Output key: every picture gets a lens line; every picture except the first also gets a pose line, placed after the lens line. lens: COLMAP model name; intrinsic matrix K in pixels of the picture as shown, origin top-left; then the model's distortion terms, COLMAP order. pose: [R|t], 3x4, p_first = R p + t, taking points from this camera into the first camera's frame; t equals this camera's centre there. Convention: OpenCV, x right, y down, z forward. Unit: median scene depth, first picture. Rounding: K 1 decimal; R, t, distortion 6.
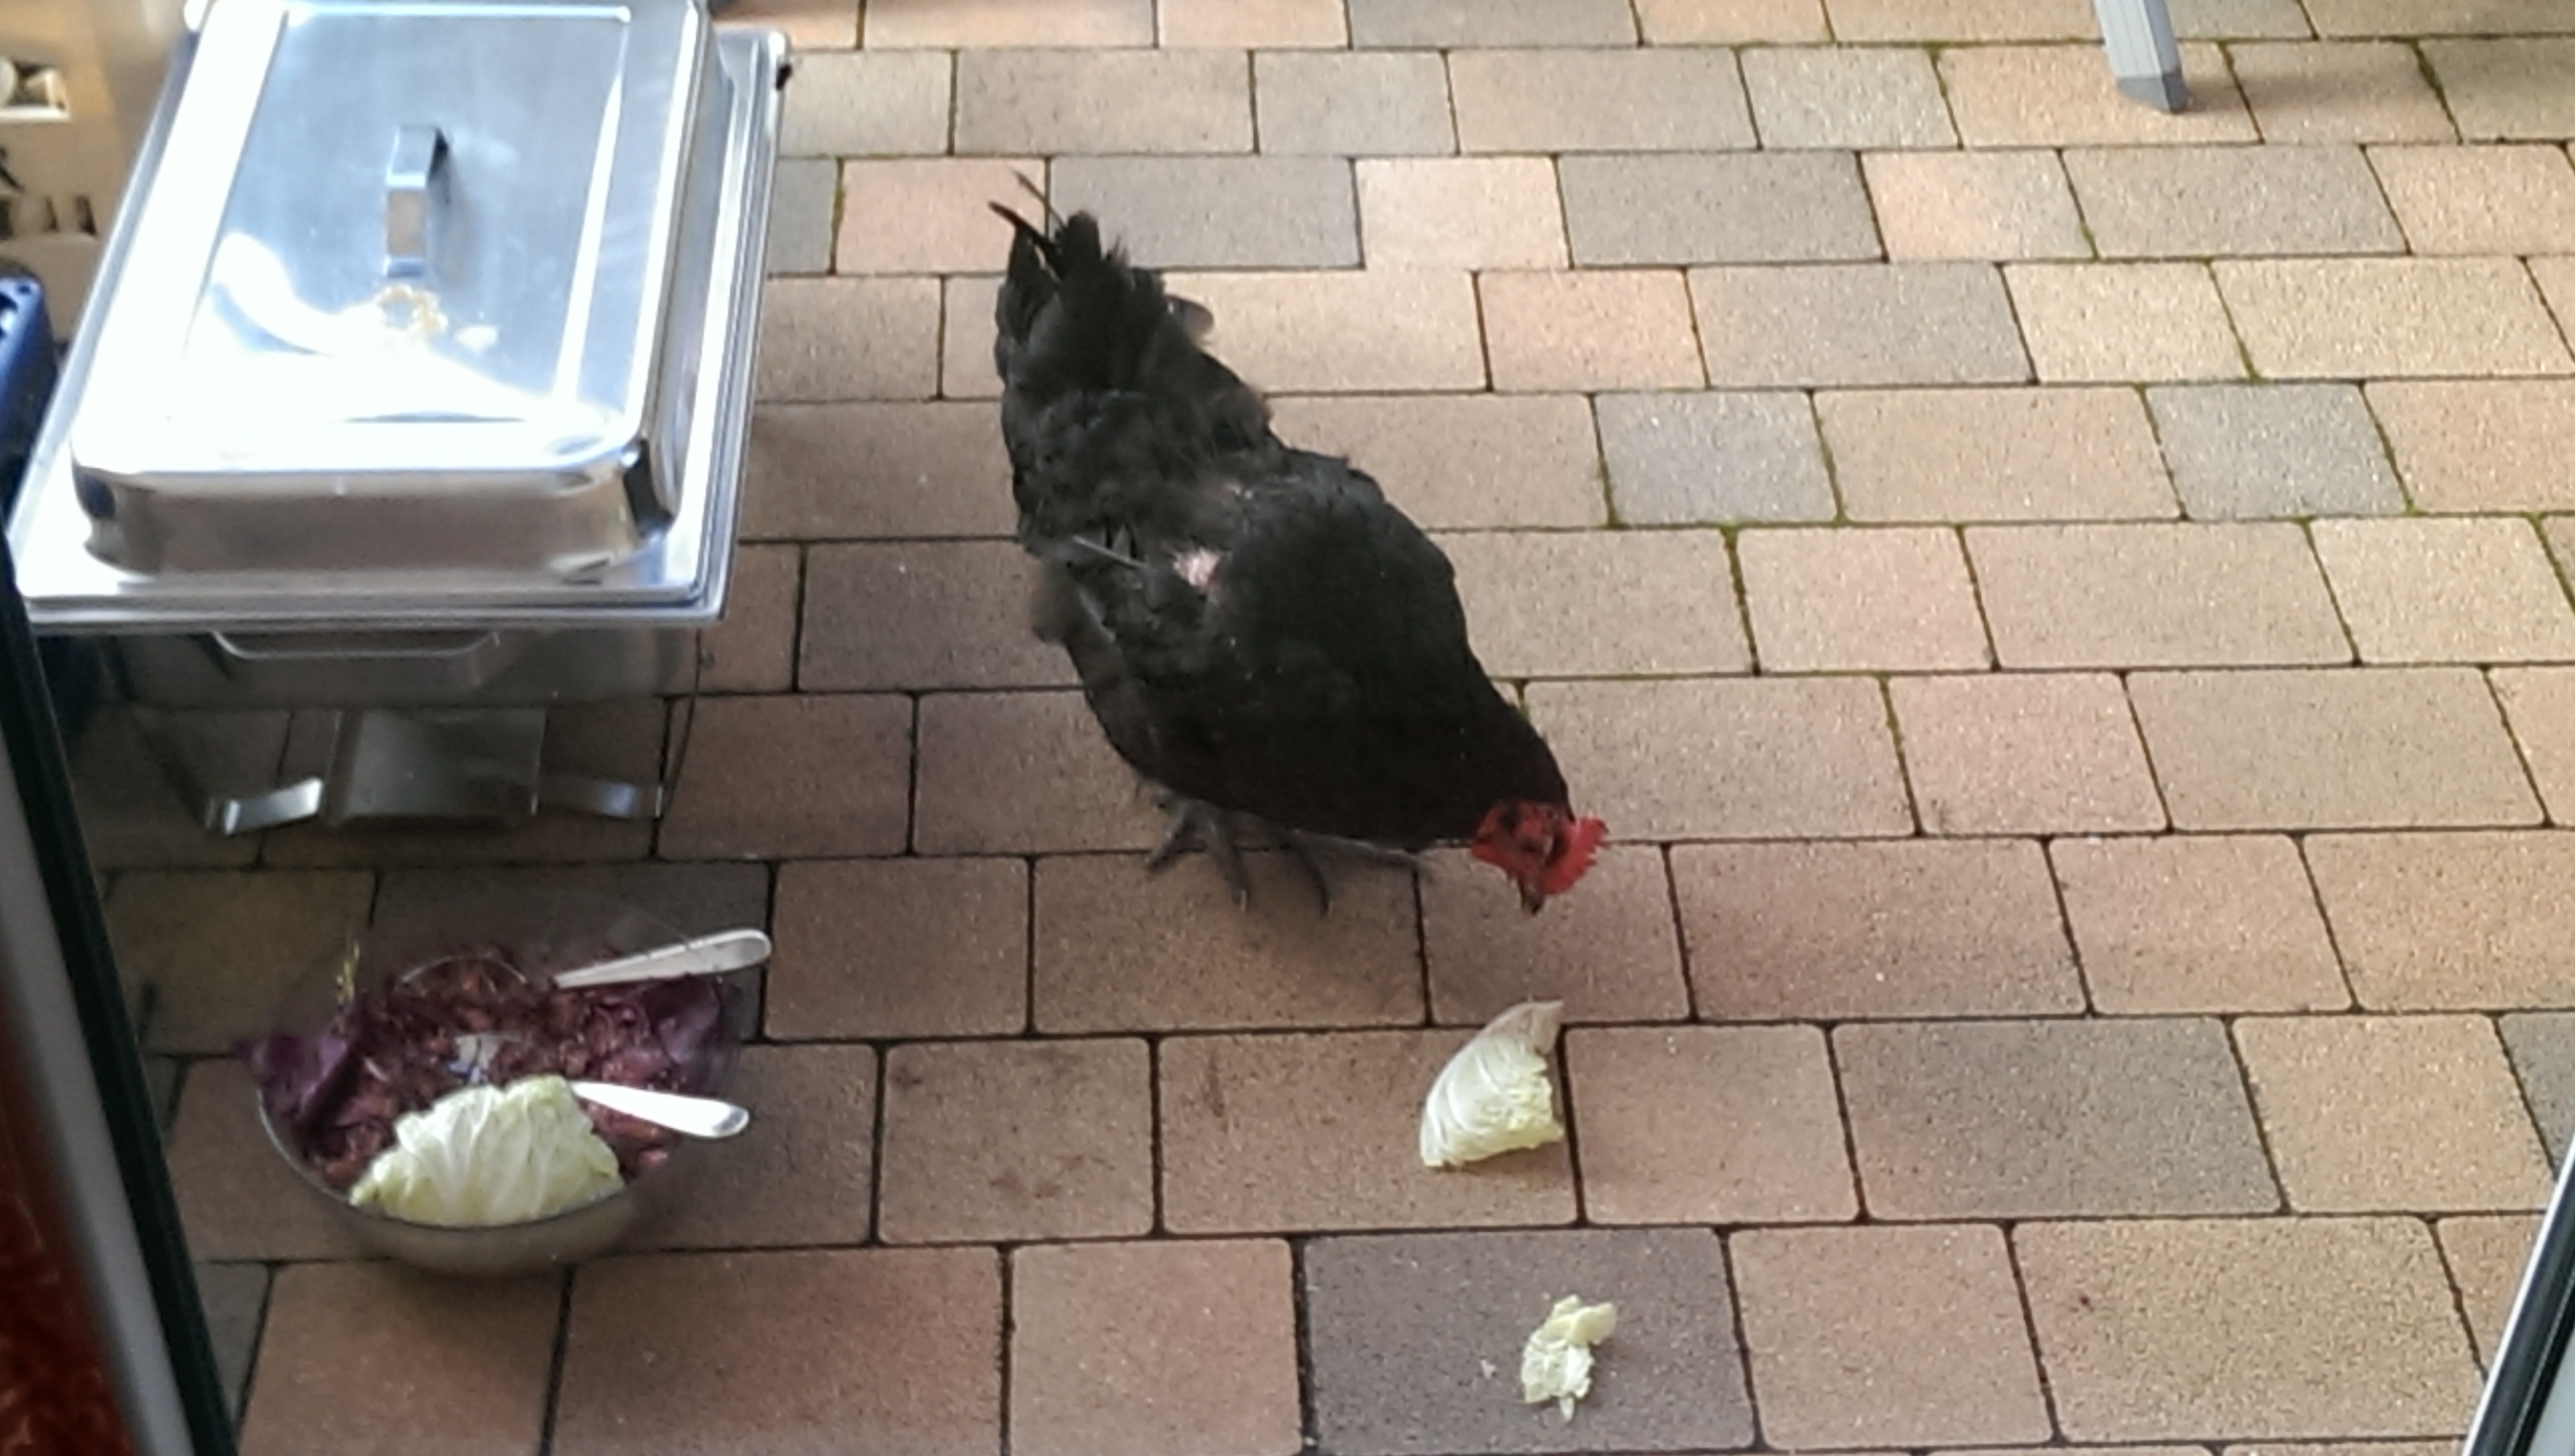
lens RADIAL K [[3835.0, 0, 1305.5], [0, 3835.0, 651.3], [0, 0, 1]] dist [0.130313, -0.356583]
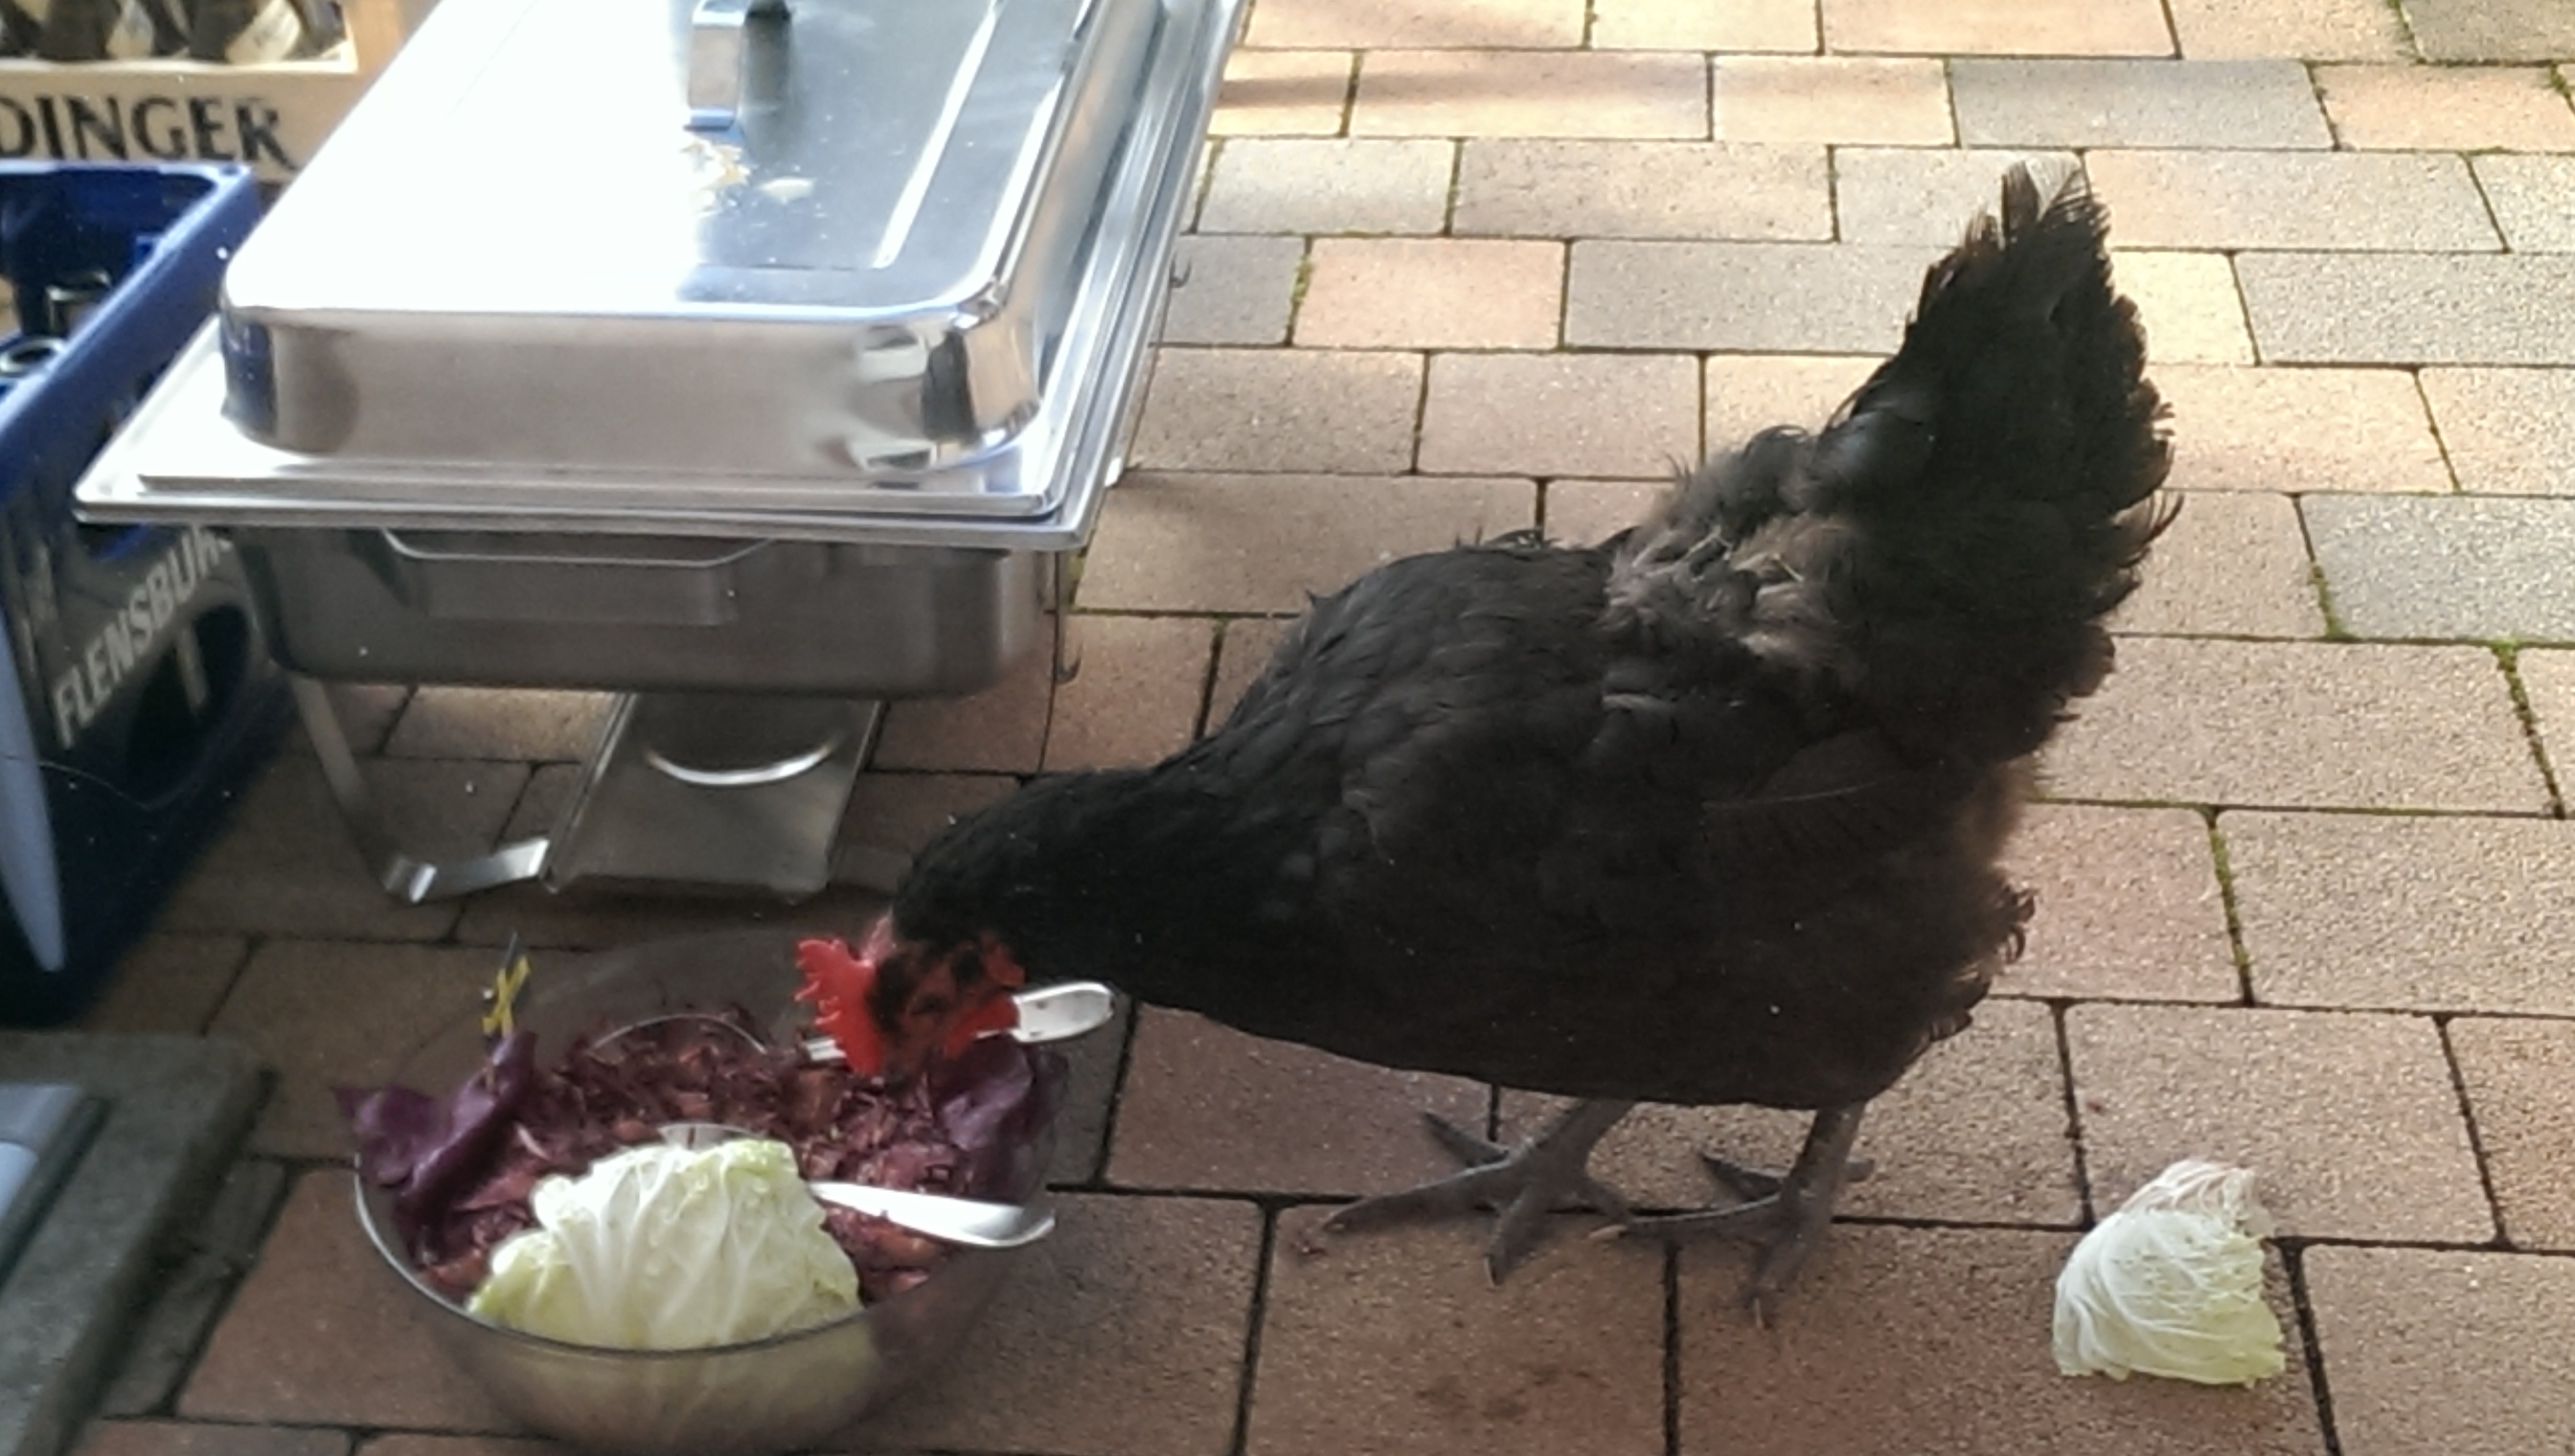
lens RADIAL K [[3871.9, 0, 1288.5], [0, 3871.9, 614.0], [0, 0, 1]] dist [0.140610, -0.395229]
pose [[0.989955, 0.035120, -0.136951, -0.013619], [-0.058723, 0.983288, -0.172326, 0.098449], [0.128610, 0.178637, 0.975473, 0.255821]]
